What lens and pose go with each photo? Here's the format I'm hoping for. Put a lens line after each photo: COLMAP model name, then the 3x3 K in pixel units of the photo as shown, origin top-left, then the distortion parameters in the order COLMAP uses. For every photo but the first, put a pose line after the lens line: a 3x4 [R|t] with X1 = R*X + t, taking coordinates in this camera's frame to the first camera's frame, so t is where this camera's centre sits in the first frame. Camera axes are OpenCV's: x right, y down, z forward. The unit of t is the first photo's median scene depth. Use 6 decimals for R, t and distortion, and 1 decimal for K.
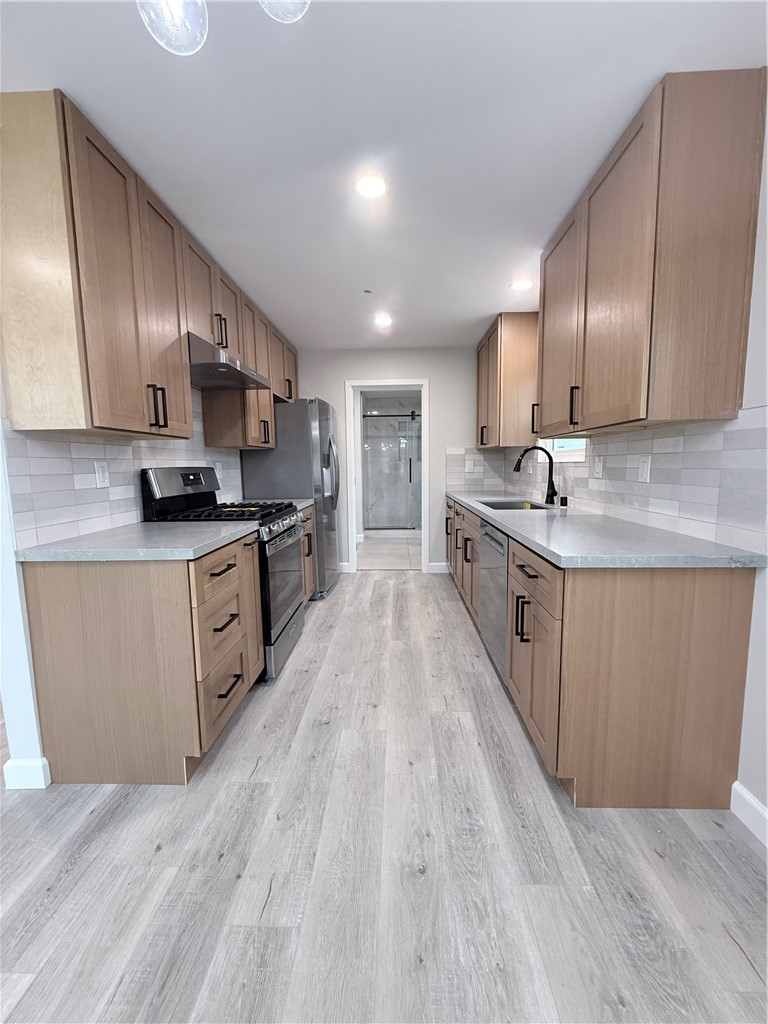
lens RADIAL K [[406.1, 0, 384.2], [0, 406.1, 509.3], [0, 0, 1]] dist [-0.001167, 0.000565]
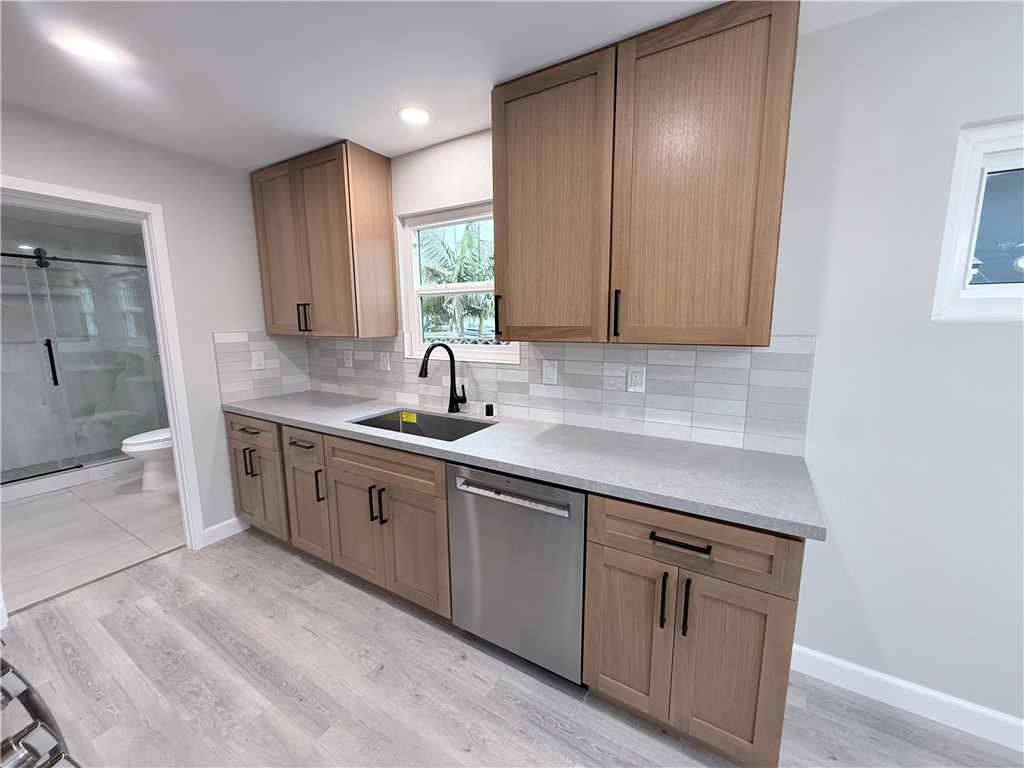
lens RADIAL K [[406.1, 0, 509.1], [0, 406.1, 384.4], [0, 0, 1]] dist [-0.001167, 0.000565]
pose [[0.491728, -0.126530, 0.861507, -0.336202], [0.095867, 0.991238, 0.090865, -0.191613], [-0.865456, 0.037909, 0.499549, 0.724436]]
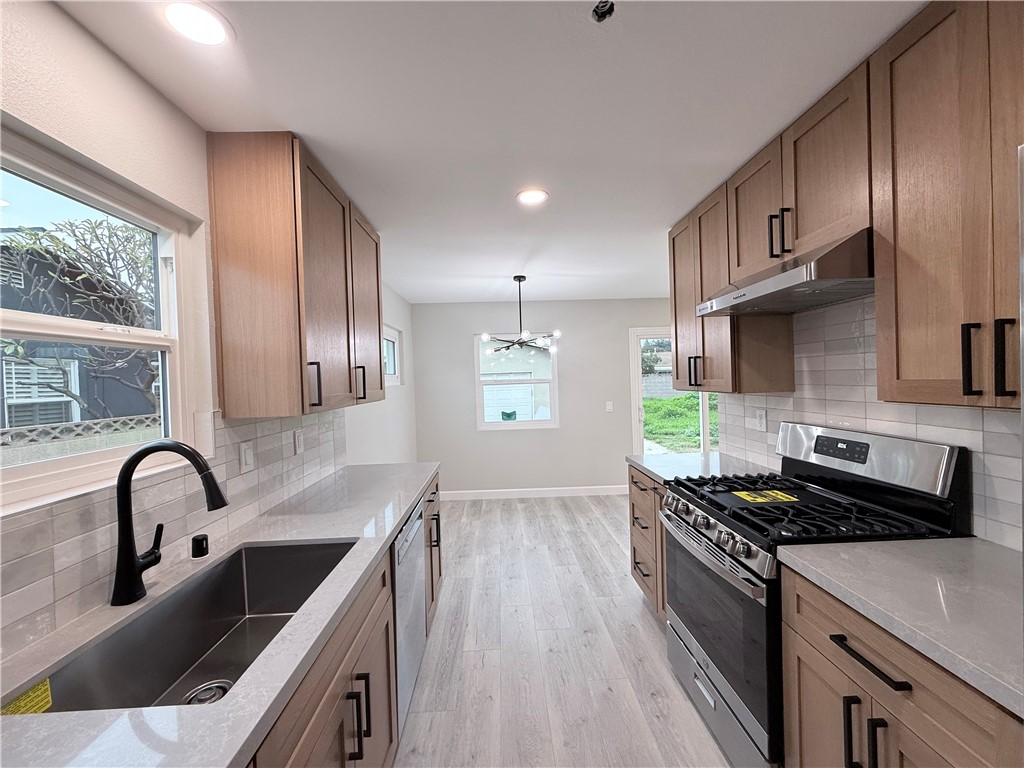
lens RADIAL K [[406.1, 0, 507.7], [0, 406.1, 384.0], [0, 0, 1]] dist [-0.001167, 0.000565]
pose [[-0.997318, 0.046977, -0.056122, 0.118028], [0.039872, 0.991777, 0.121612, -0.344248], [0.061374, 0.119048, -0.990990, 1.979691]]
